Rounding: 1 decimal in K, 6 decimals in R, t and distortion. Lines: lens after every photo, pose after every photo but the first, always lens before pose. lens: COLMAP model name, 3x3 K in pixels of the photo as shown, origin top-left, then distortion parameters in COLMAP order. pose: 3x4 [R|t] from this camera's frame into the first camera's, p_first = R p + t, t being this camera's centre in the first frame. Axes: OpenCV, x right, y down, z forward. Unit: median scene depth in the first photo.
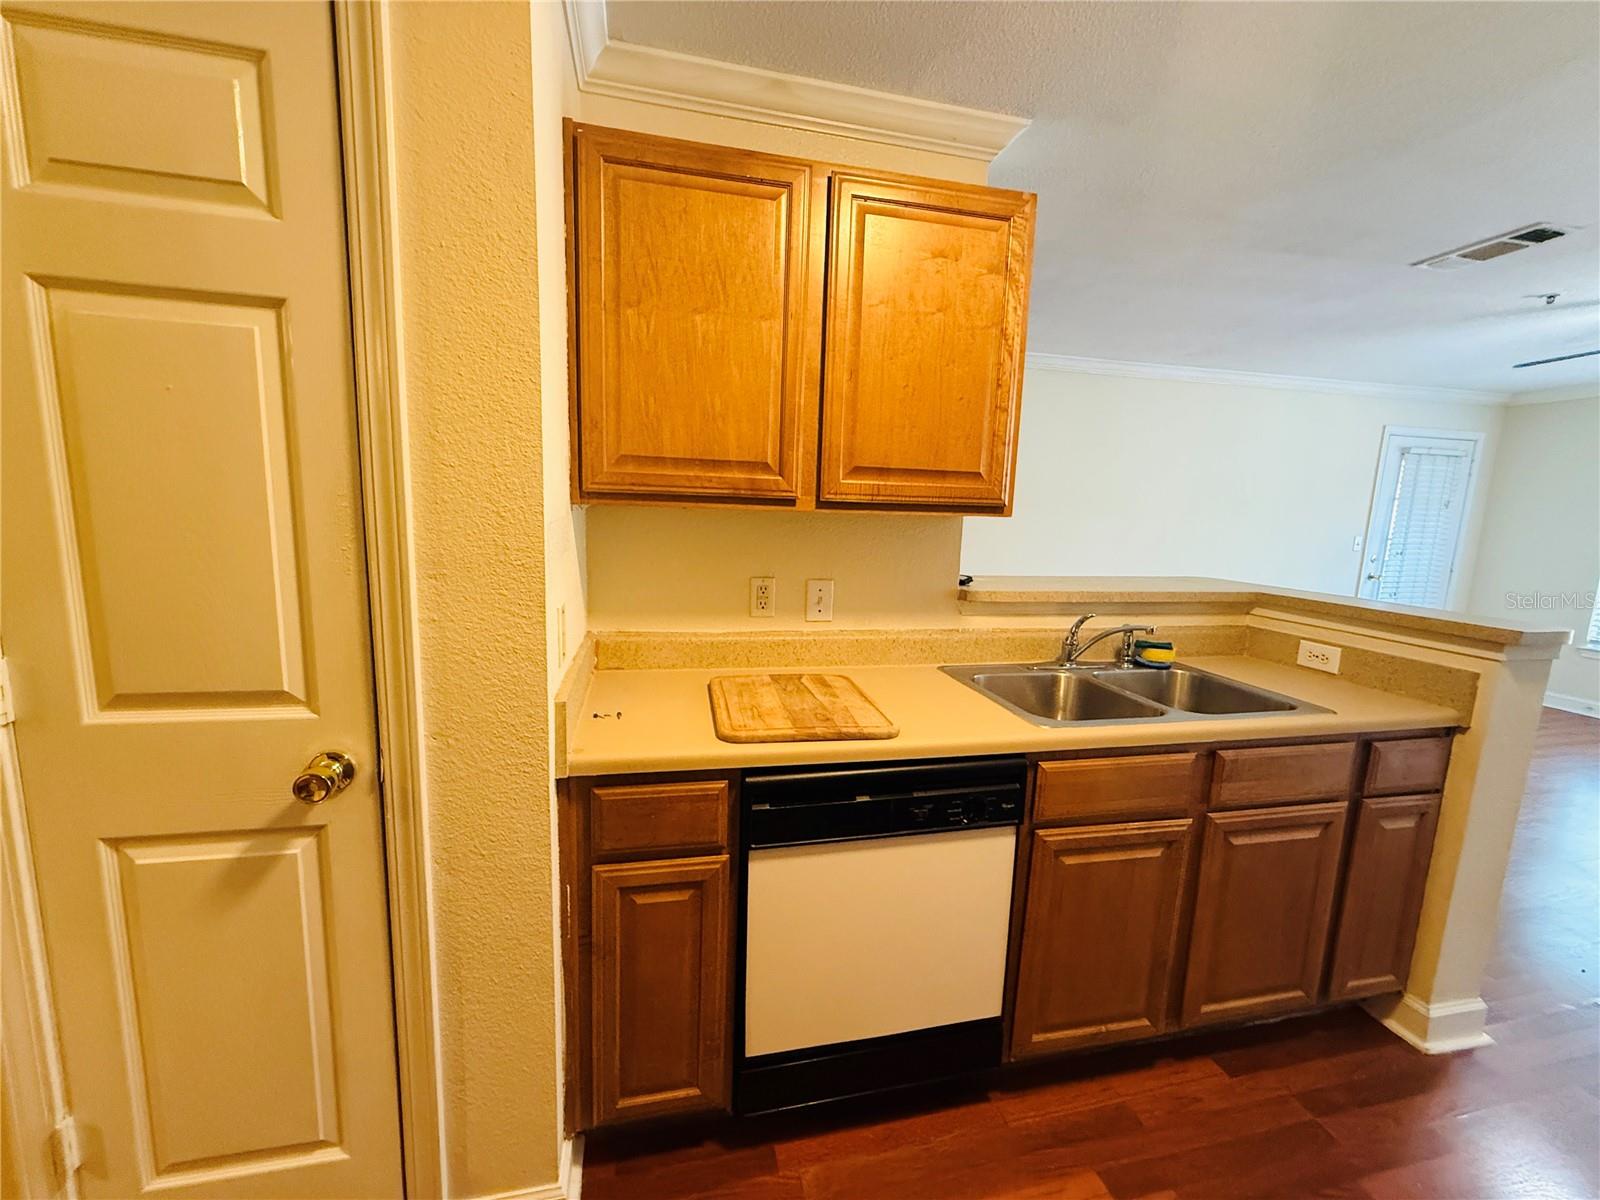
lens RADIAL K [[646.0, 0, 796.3], [0, 646.0, 600.2], [0, 0, 1]] dist [-0.001086, -0.000240]
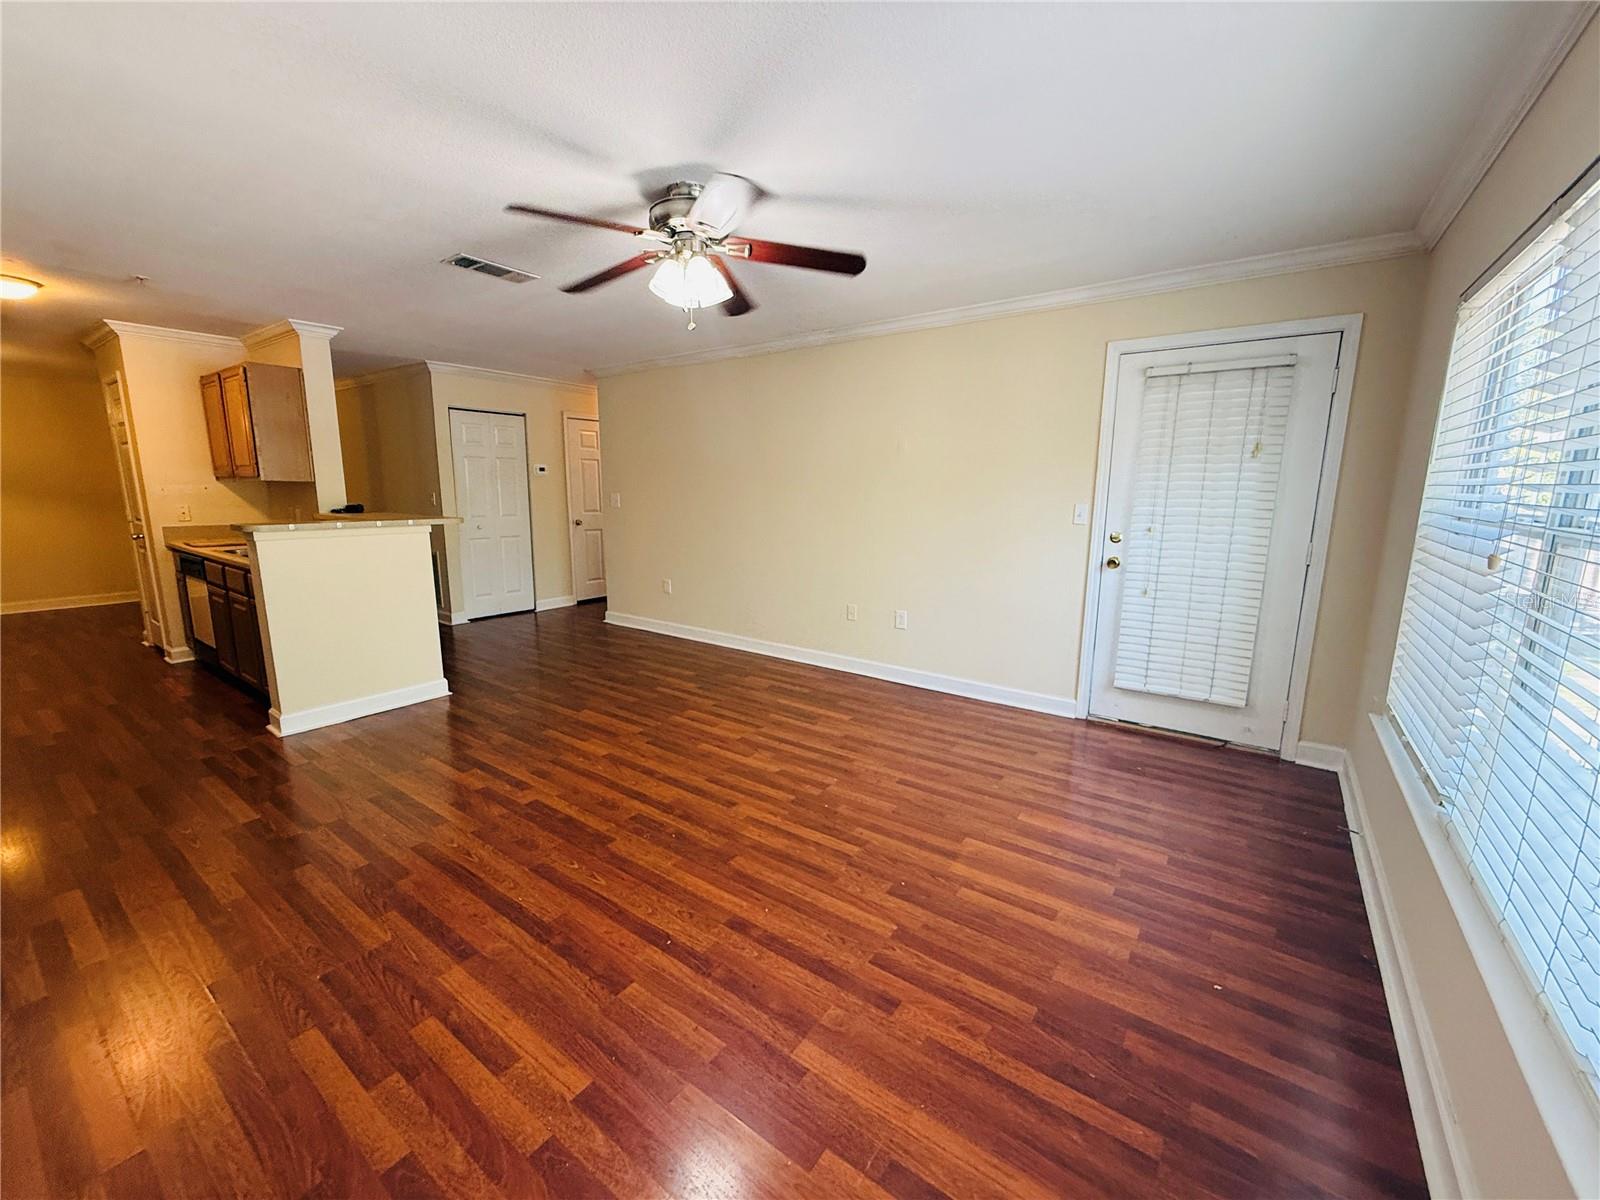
lens RADIAL K [[639.4, 0, 800.0], [0, 639.4, 600.0], [0, 0, 1]] dist [0.000988, 0.000001]
pose [[0.653154, 0.105655, -0.749818, 1.212310], [-0.094338, 0.993857, 0.057866, -0.004563], [0.751325, 0.032941, 0.659109, 0.298210]]
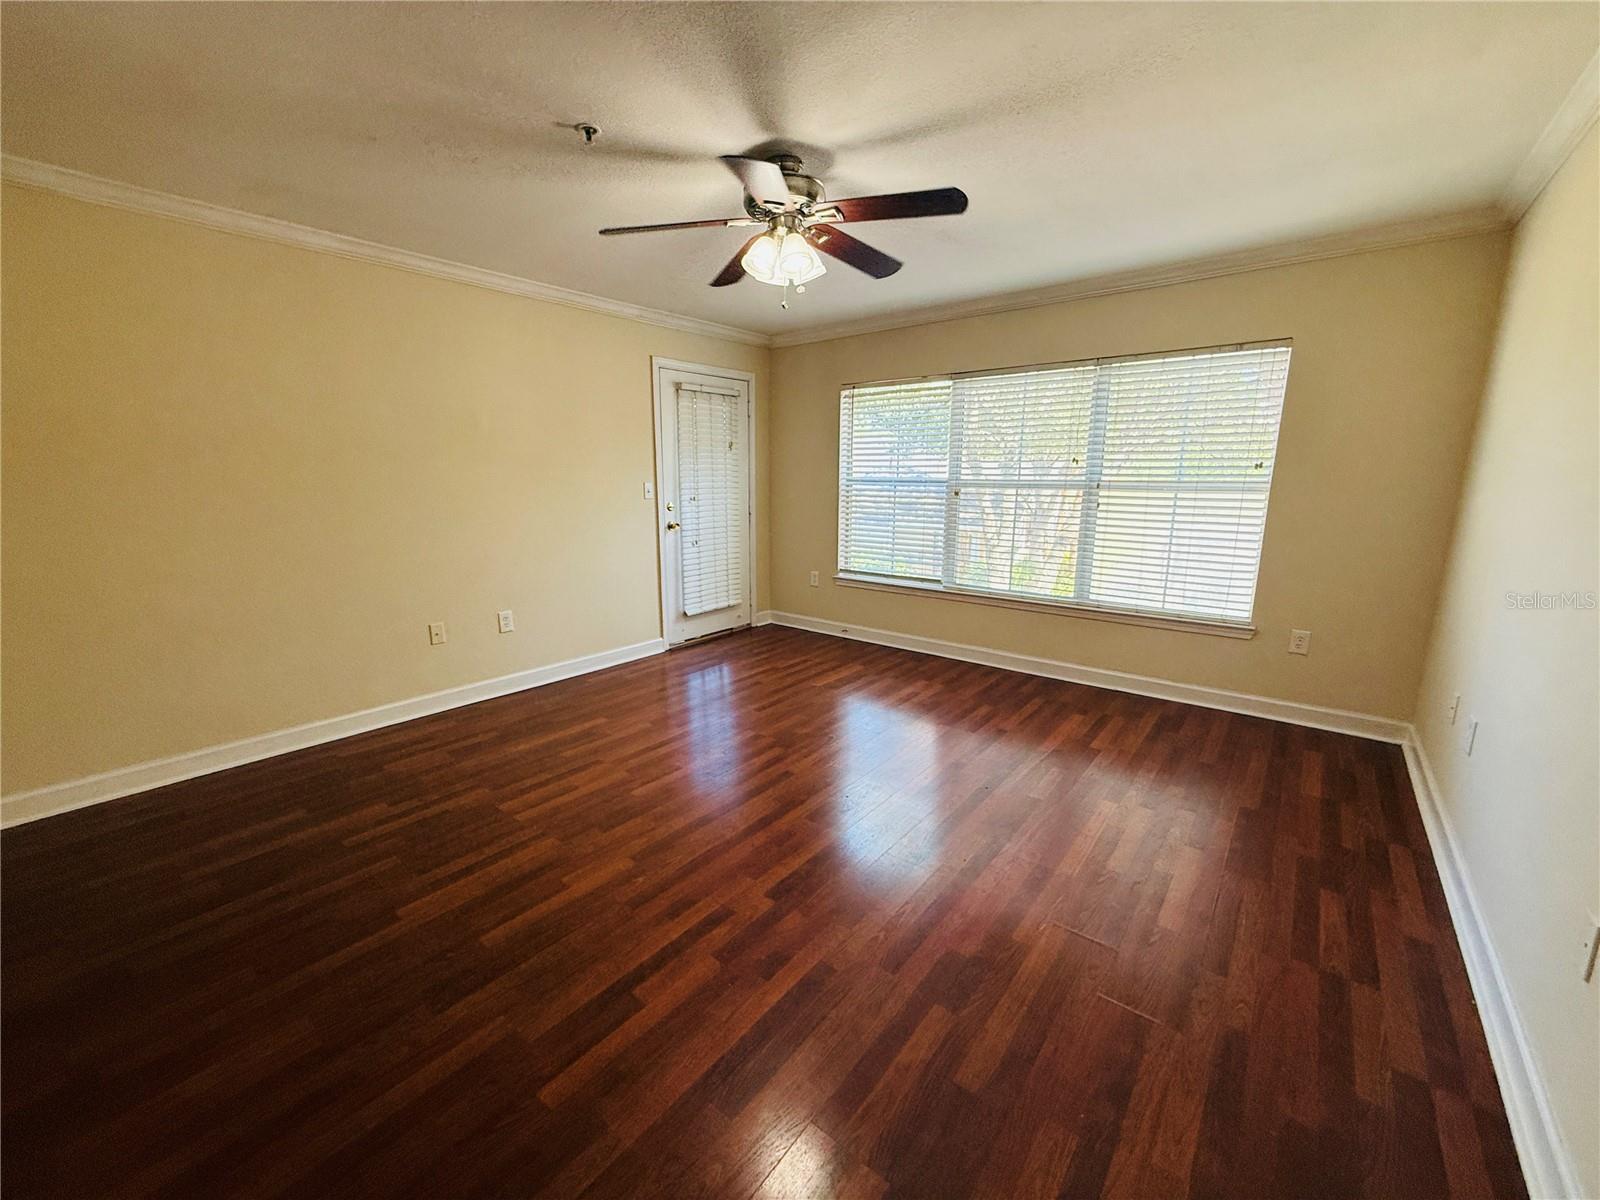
lens RADIAL K [[633.5, 0, 792.7], [0, 633.5, 606.6], [0, 0, 1]] dist [0.000265, -0.000320]
pose [[0.794183, -0.156267, 0.587242, 0.486270], [0.111635, 0.987442, 0.111788, -0.004412], [-0.597336, -0.023223, 0.801655, 0.167959]]
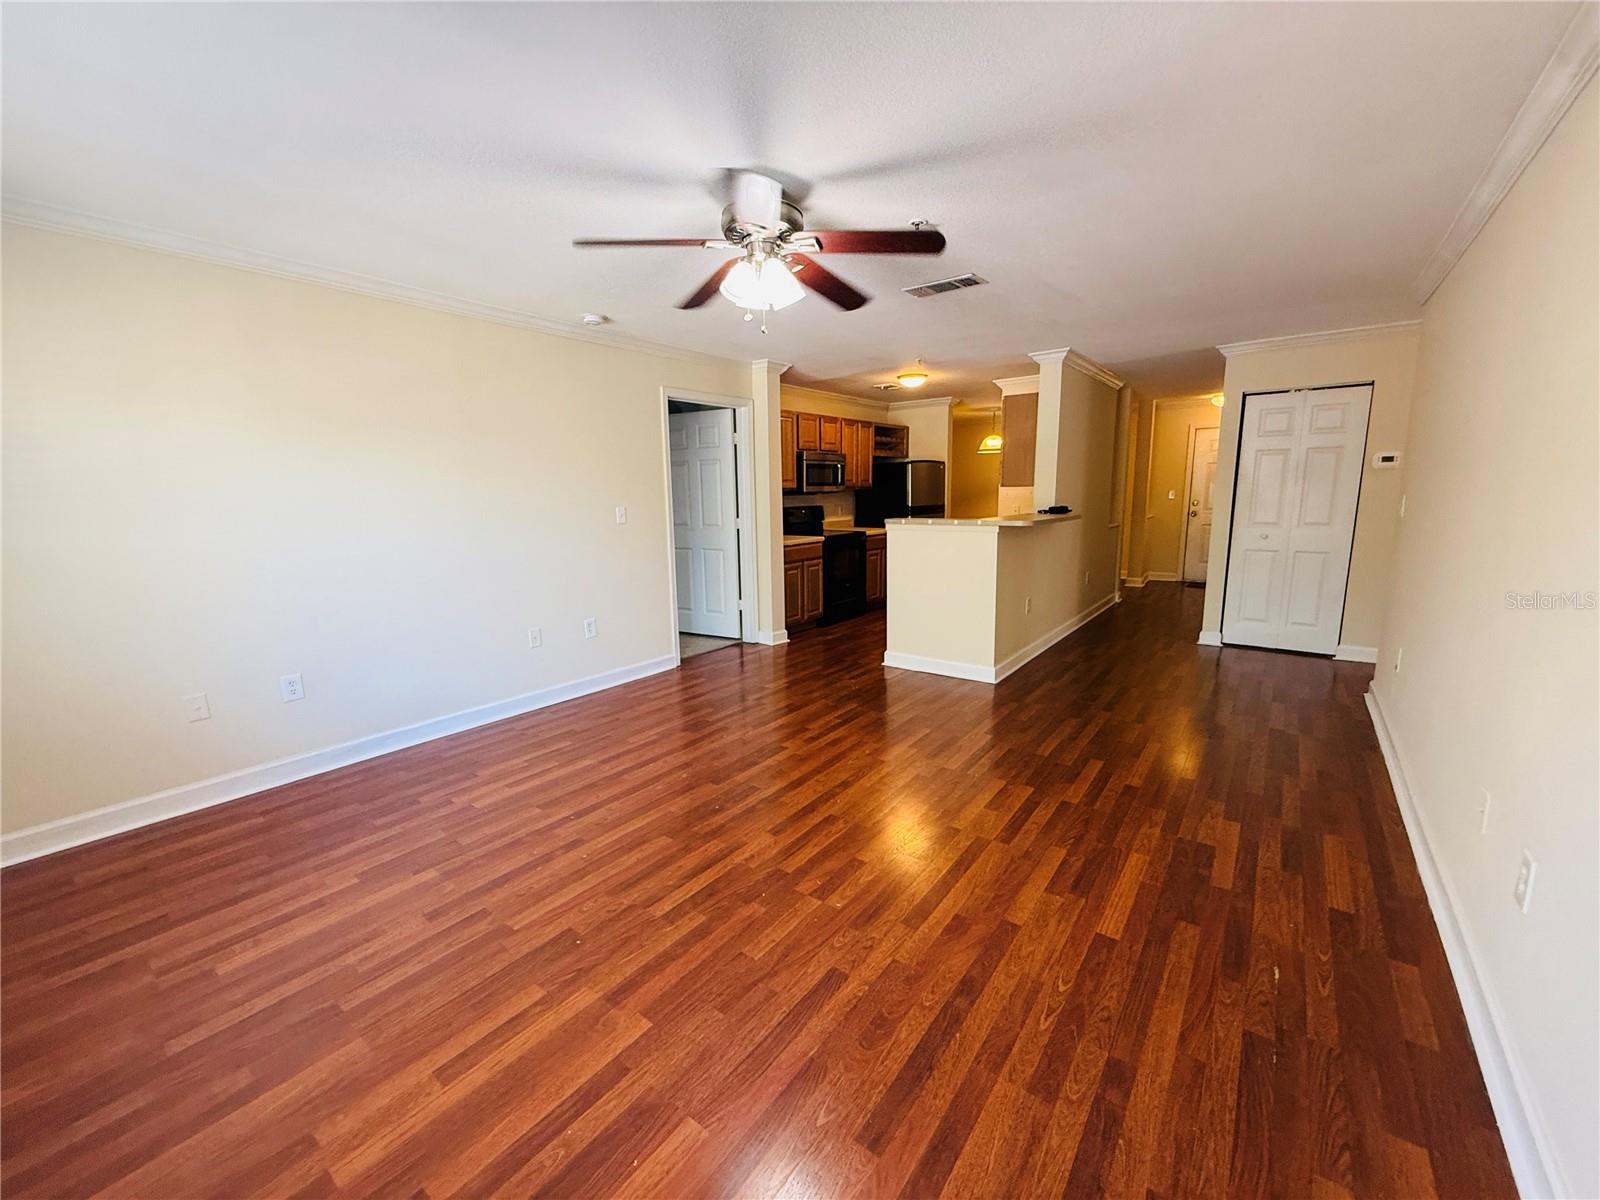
lens RADIAL K [[633.5, 0, 792.7], [0, 633.5, 606.6], [0, 0, 1]] dist [0.000265, -0.000320]
pose [[-0.775821, 0.093421, -0.623998, 1.072821], [-0.097267, 0.959447, 0.264575, -0.101037], [0.623410, 0.265957, -0.735273, 0.943979]]
